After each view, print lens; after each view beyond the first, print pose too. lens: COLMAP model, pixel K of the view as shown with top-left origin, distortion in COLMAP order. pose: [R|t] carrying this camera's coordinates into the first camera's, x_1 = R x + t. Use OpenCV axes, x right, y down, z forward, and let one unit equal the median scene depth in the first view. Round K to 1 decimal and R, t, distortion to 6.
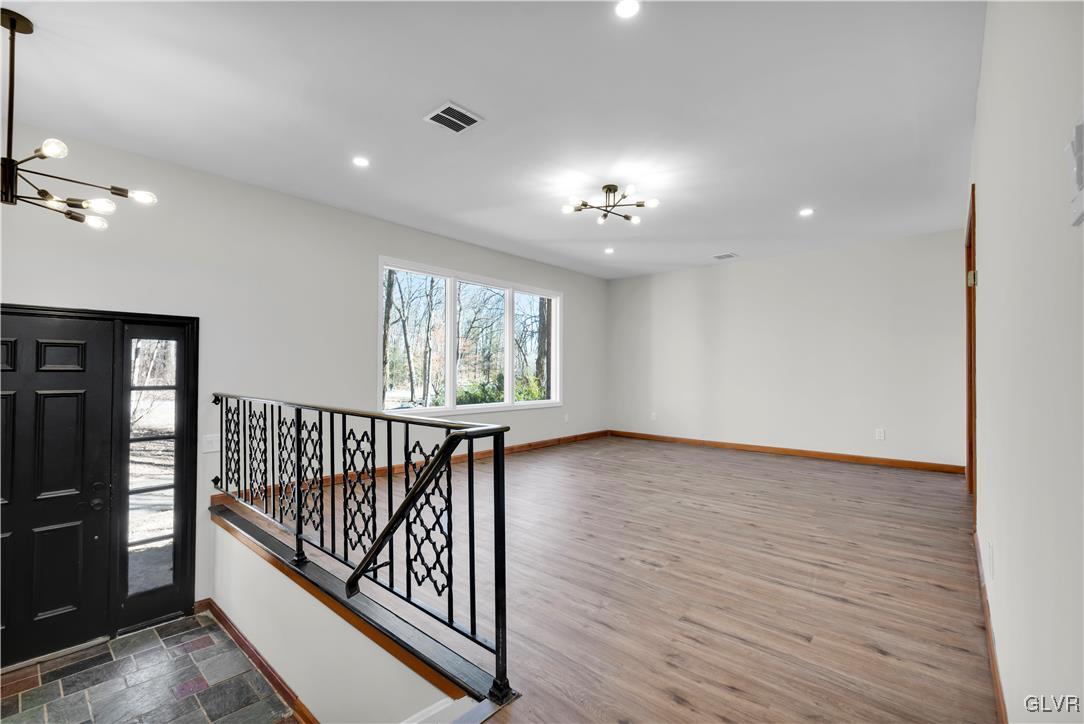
lens RADIAL K [[470.5, 0, 542.0], [0, 470.5, 362.0], [0, 0, 1]] dist [-0.003207, -0.000450]
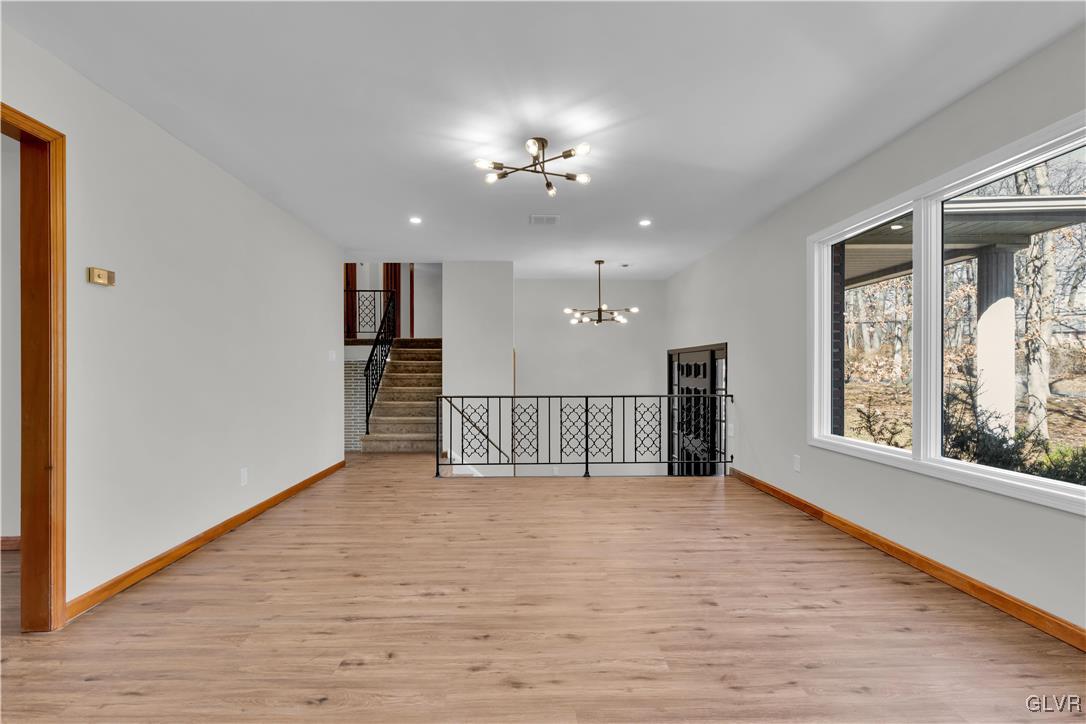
lens RADIAL K [[467.2, 0, 540.4], [0, 467.2, 371.8], [0, 0, 1]] dist [-0.000283, 0.000047]
pose [[-0.722890, -0.001565, -0.690961, 0.893849], [0.013439, 0.999776, -0.016325, 0.011493], [0.690832, -0.021087, -0.722708, 2.083883]]
